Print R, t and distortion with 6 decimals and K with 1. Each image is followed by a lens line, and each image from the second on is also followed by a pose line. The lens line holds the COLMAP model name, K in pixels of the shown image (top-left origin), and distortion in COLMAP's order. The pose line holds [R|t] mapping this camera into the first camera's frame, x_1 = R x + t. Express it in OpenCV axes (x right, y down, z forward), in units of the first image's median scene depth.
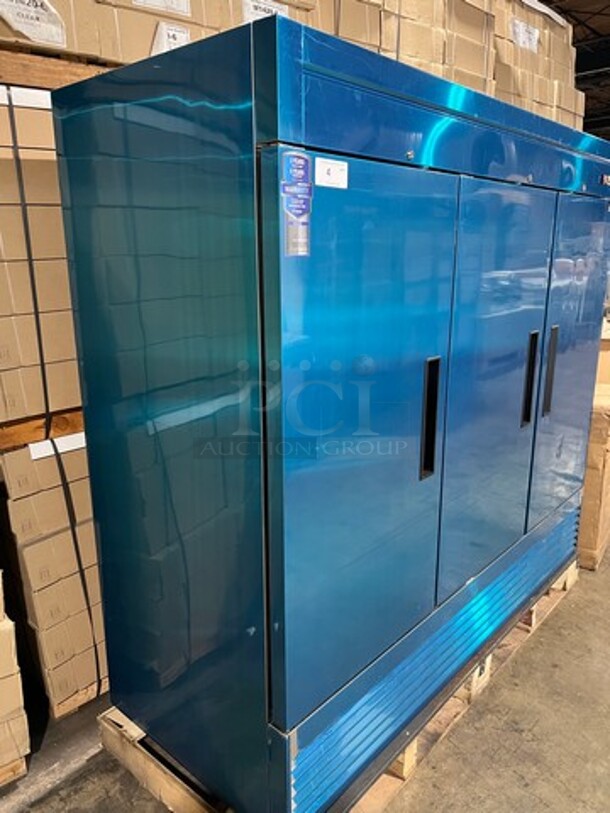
lens RADIAL K [[617.5, 0, 304.2], [0, 617.5, 408.2], [0, 0, 1]] dist [0.037940, -0.033544]
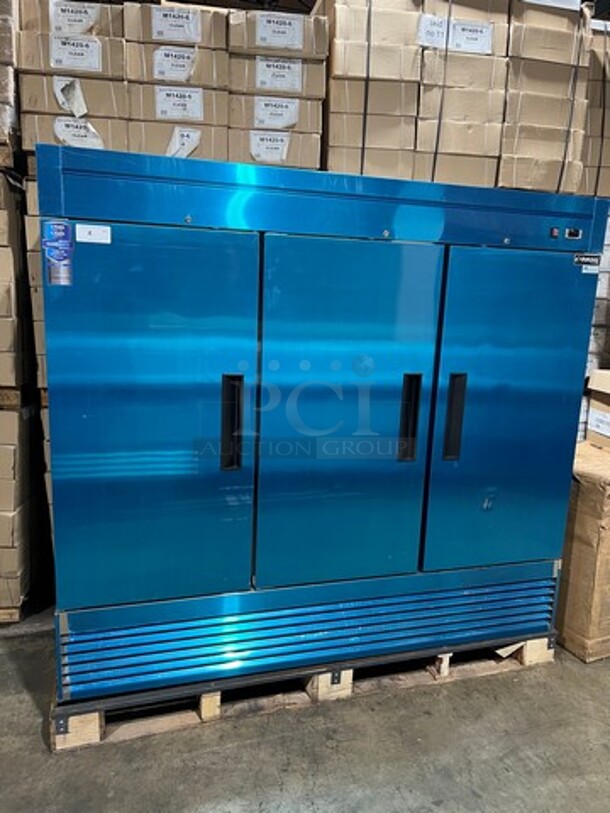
lens RADIAL K [[617.5, 0, 303.2], [0, 617.5, 405.3], [0, 0, 1]] dist [0.037940, -0.033544]
pose [[0.846969, 0.138821, -0.513198, 0.735225], [-0.175605, 0.984178, -0.023593, -0.010371], [0.501803, 0.110103, 0.857946, -0.001898]]
